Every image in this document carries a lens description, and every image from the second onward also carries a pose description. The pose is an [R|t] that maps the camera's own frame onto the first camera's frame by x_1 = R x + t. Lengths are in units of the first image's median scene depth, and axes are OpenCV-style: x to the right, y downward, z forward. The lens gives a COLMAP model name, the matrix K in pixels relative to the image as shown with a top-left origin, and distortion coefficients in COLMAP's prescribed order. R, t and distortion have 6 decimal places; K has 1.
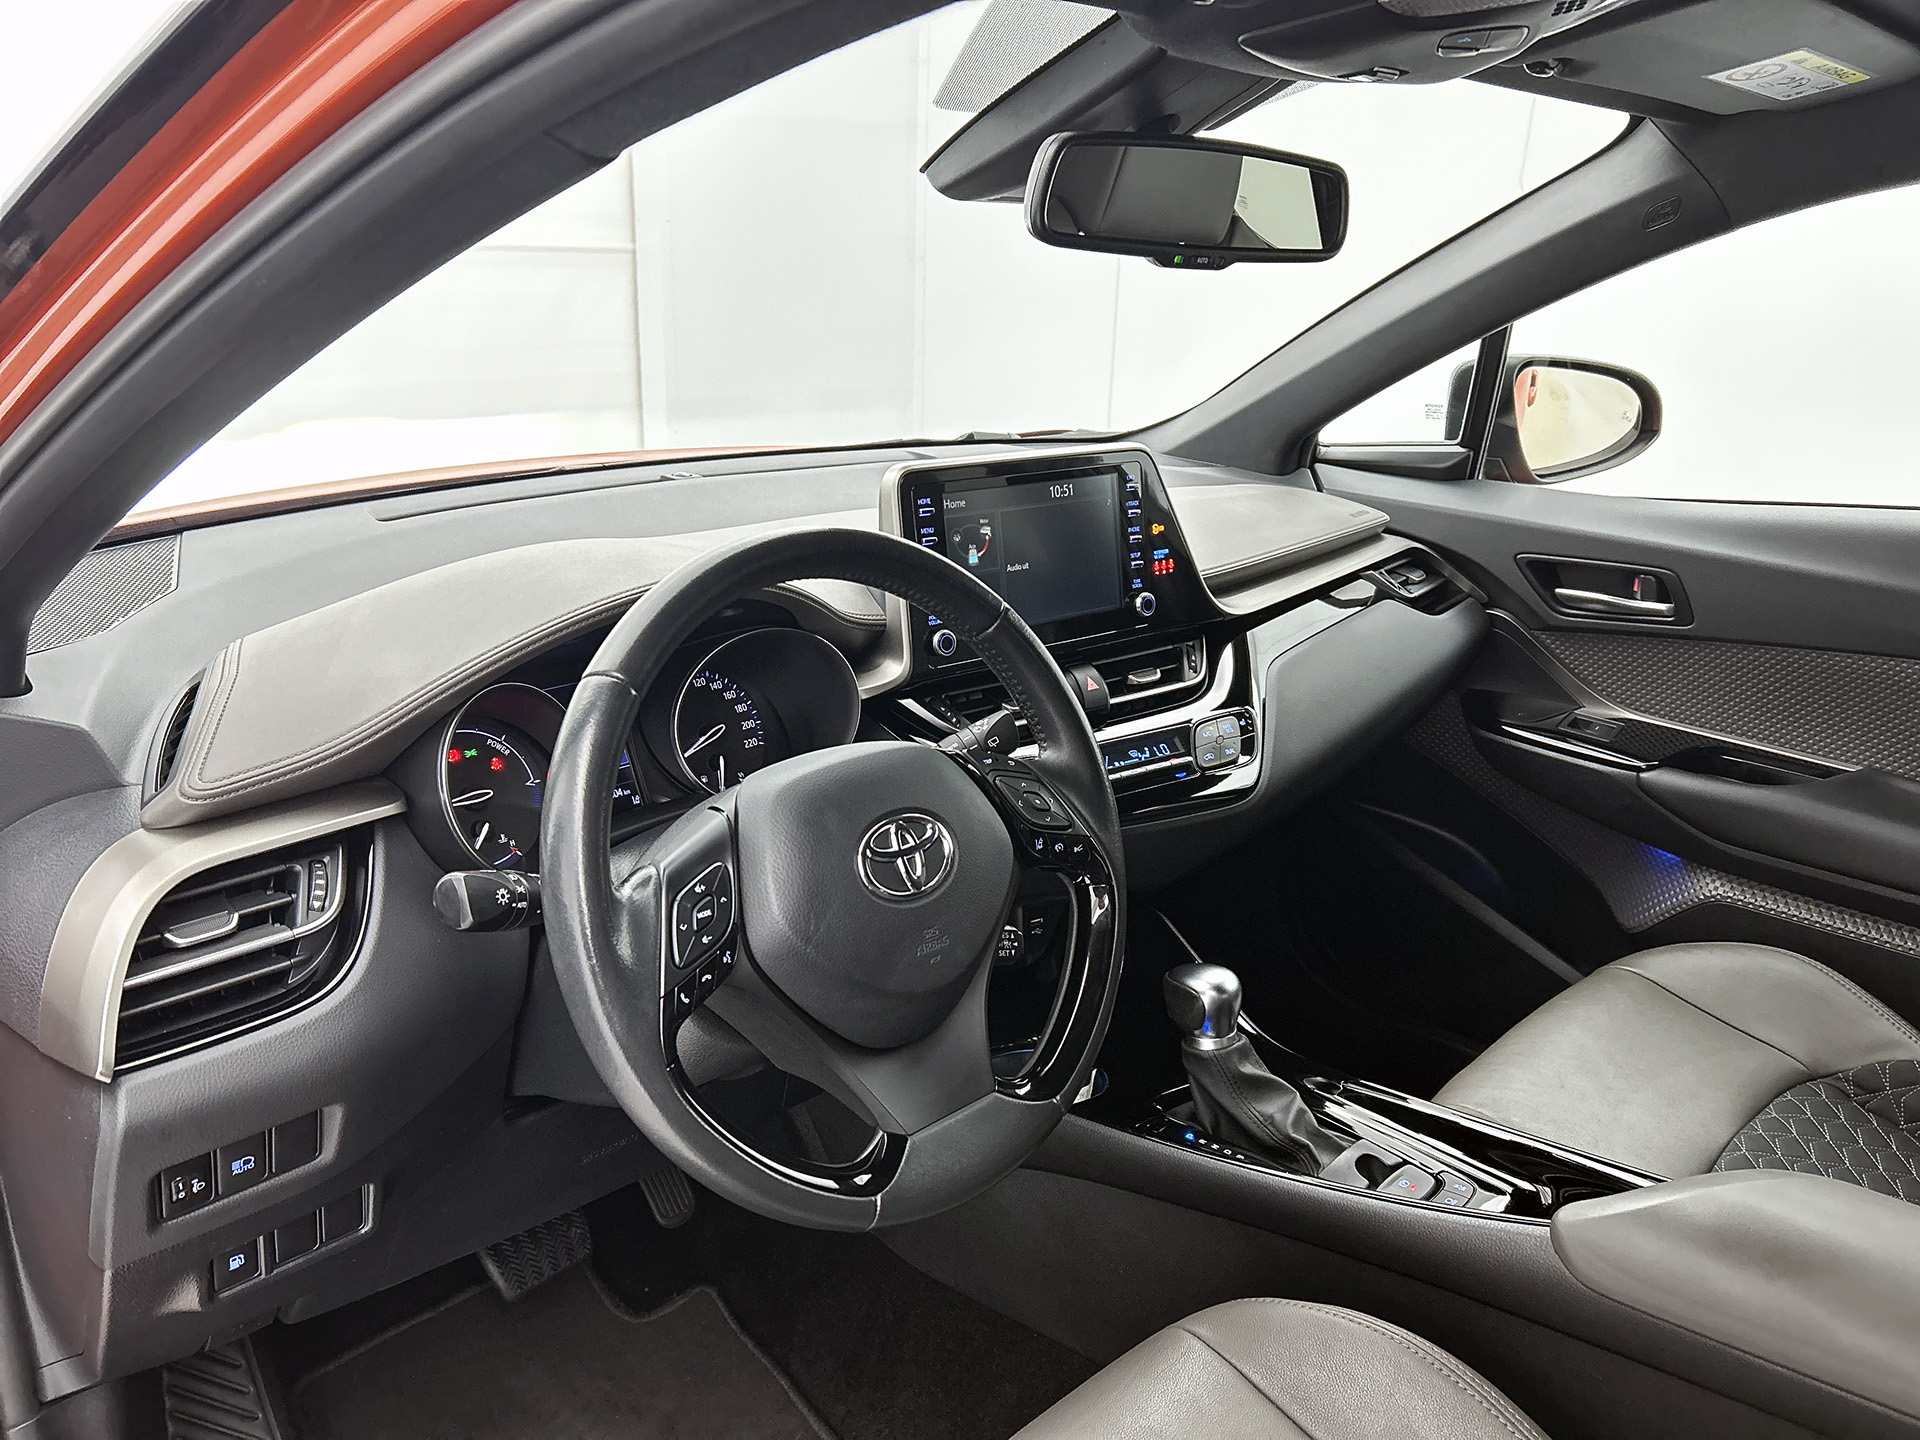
lens RADIAL K [[1459.8, 0, 979.2], [0, 1459.8, 721.0], [0, 0, 1]] dist [0.033250, -0.049102]
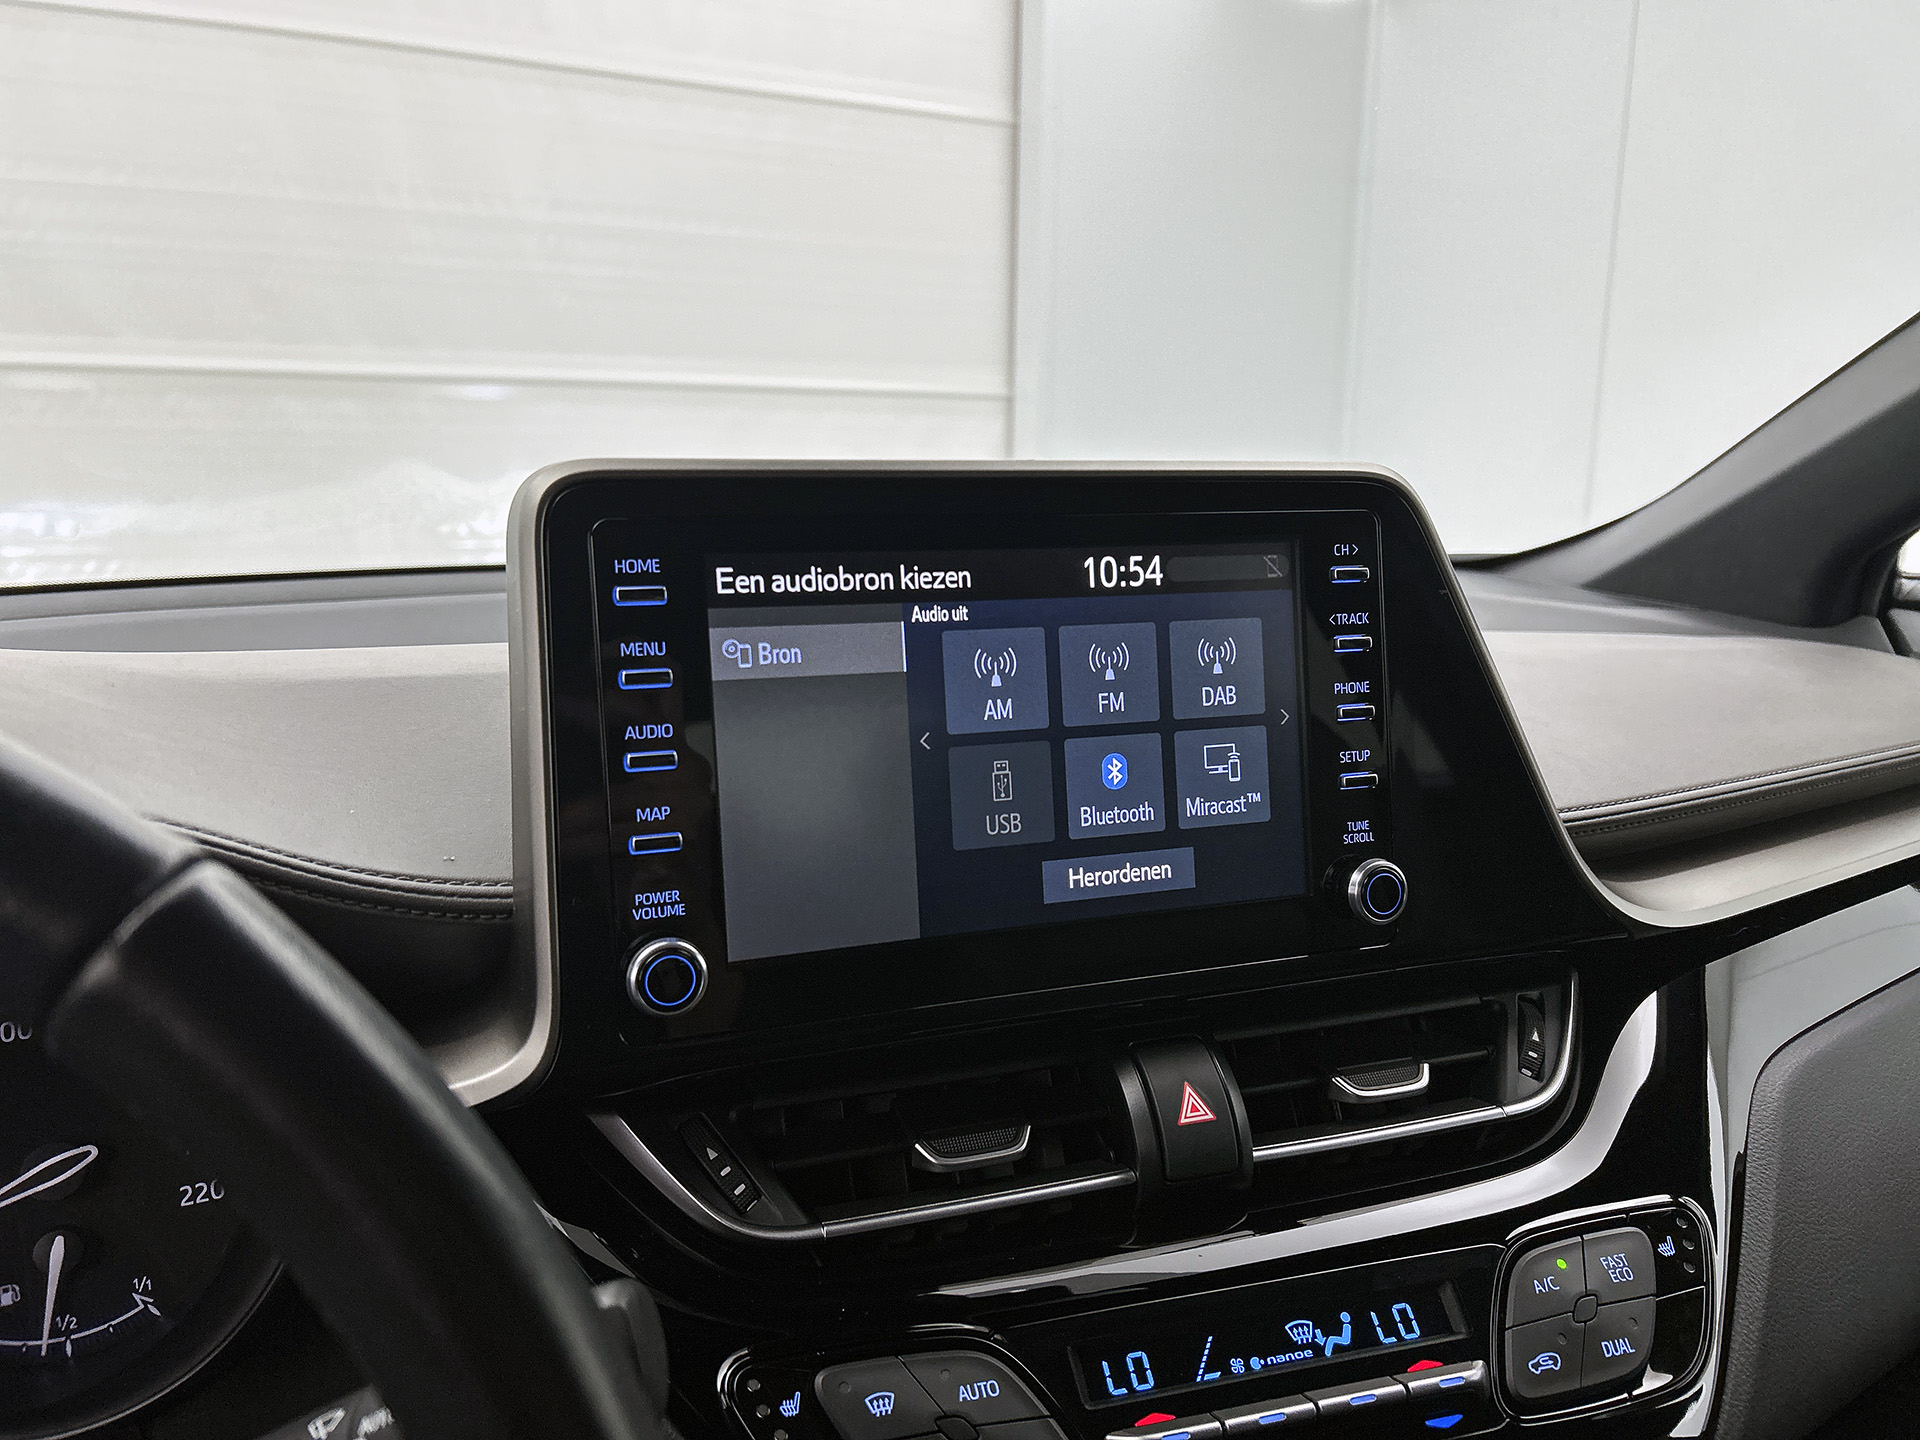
lens RADIAL K [[1459.8, 0, 979.2], [0, 1459.8, 721.0], [0, 0, 1]] dist [0.033250, -0.049102]
pose [[0.947459, 0.044723, -0.316737, 0.133346], [-0.085837, 0.989408, -0.117062, -0.070383], [0.308147, 0.138099, 0.941262, 0.617639]]
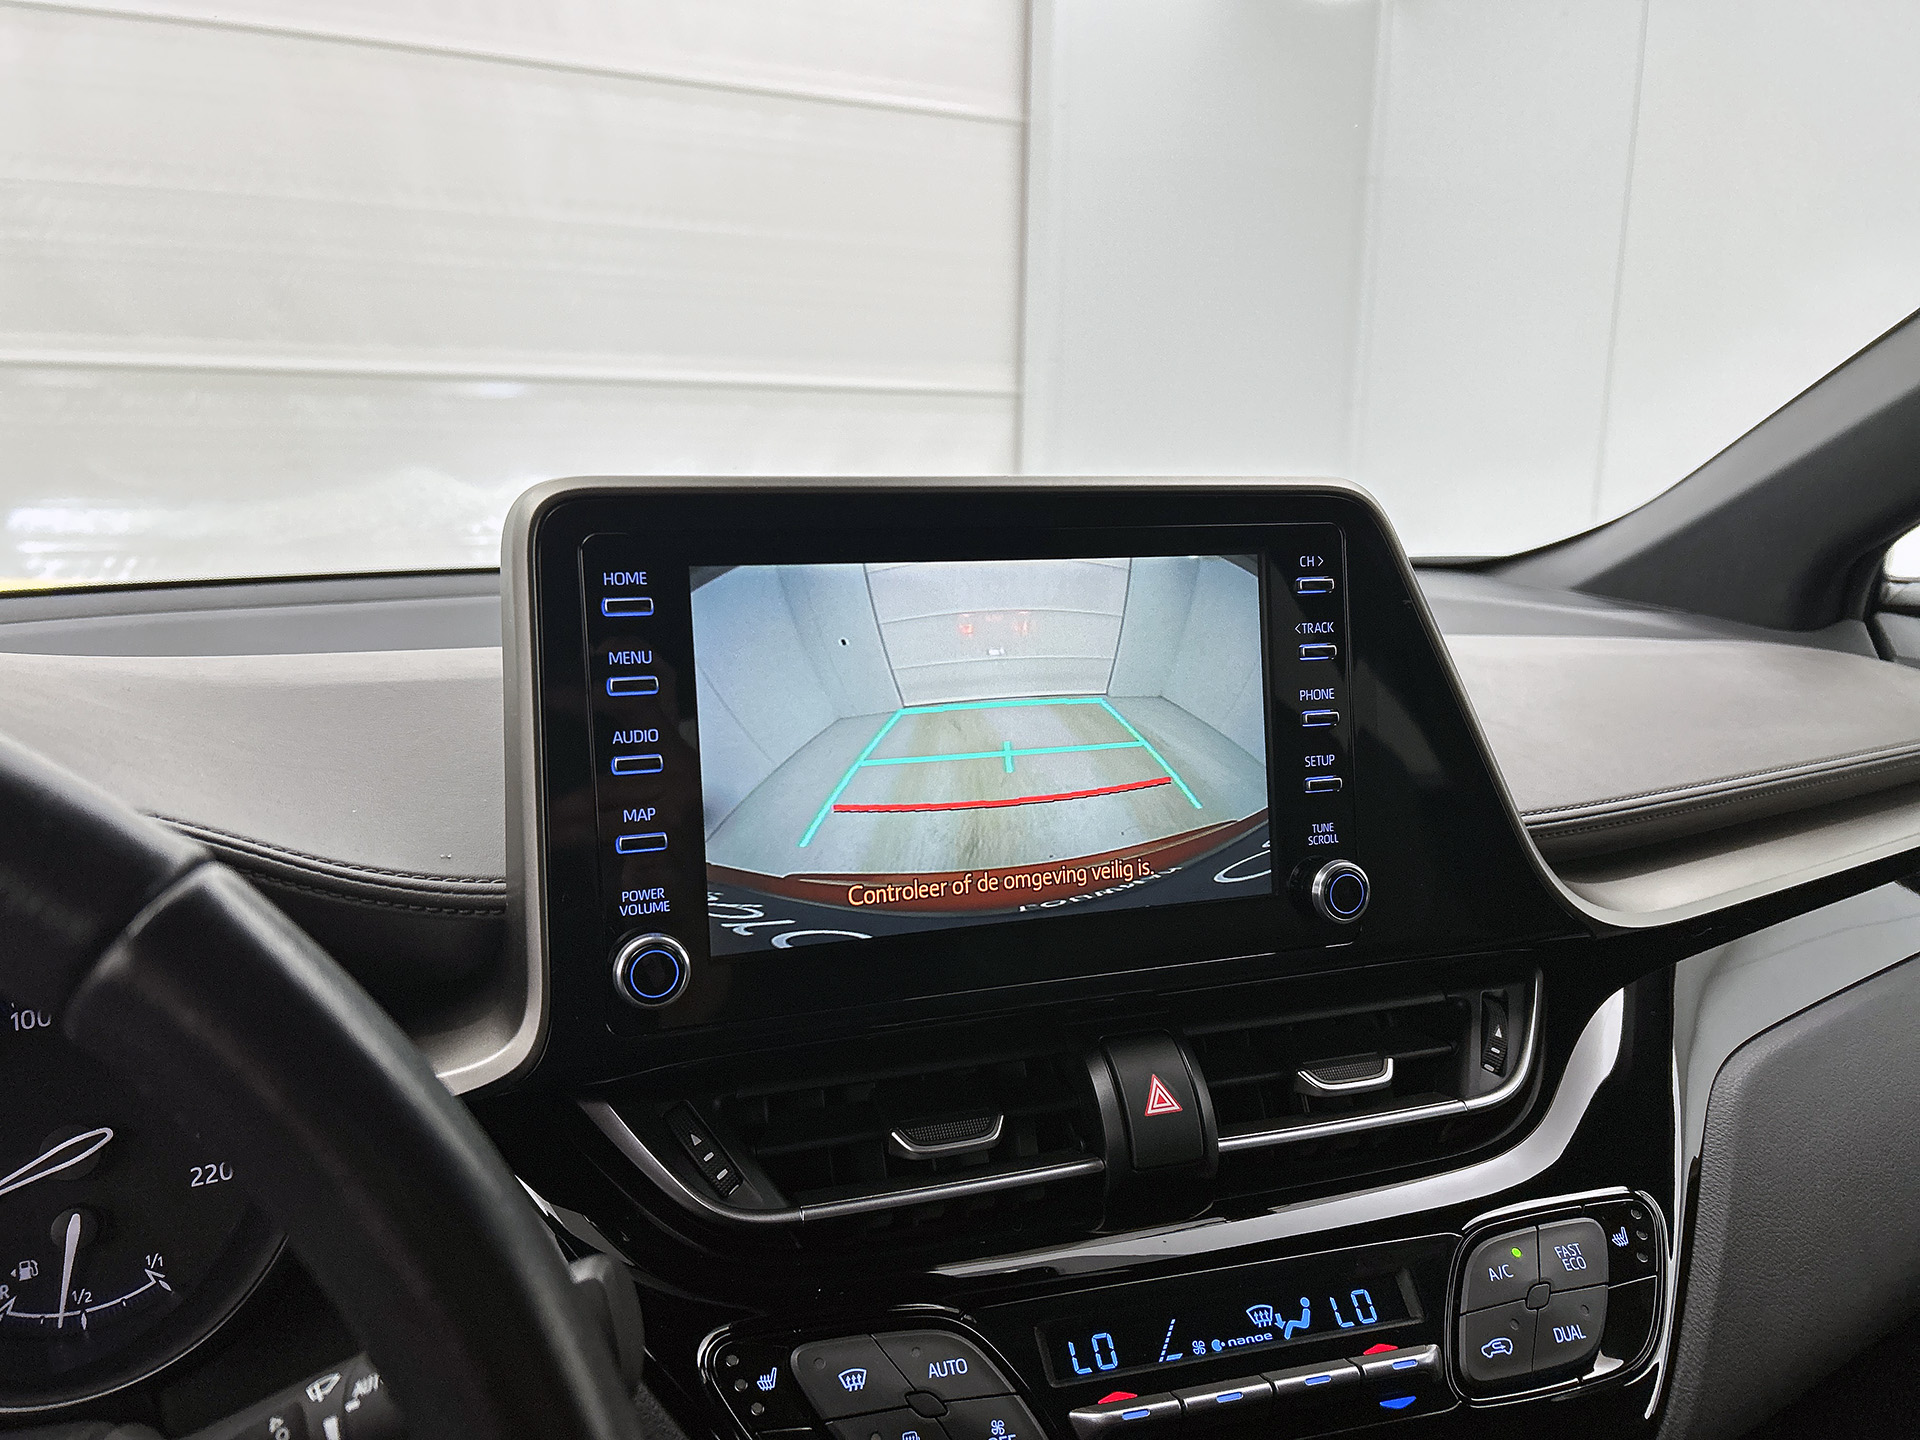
lens RADIAL K [[1459.6, 0, 970.5], [0, 1459.6, 713.1], [0, 0, 1]] dist [0.032861, -0.049028]
pose [[0.942976, 0.047045, -0.329521, 0.145900], [-0.090526, 0.988894, -0.117872, -0.071964], [0.320316, 0.140981, 0.936762, 0.606838]]
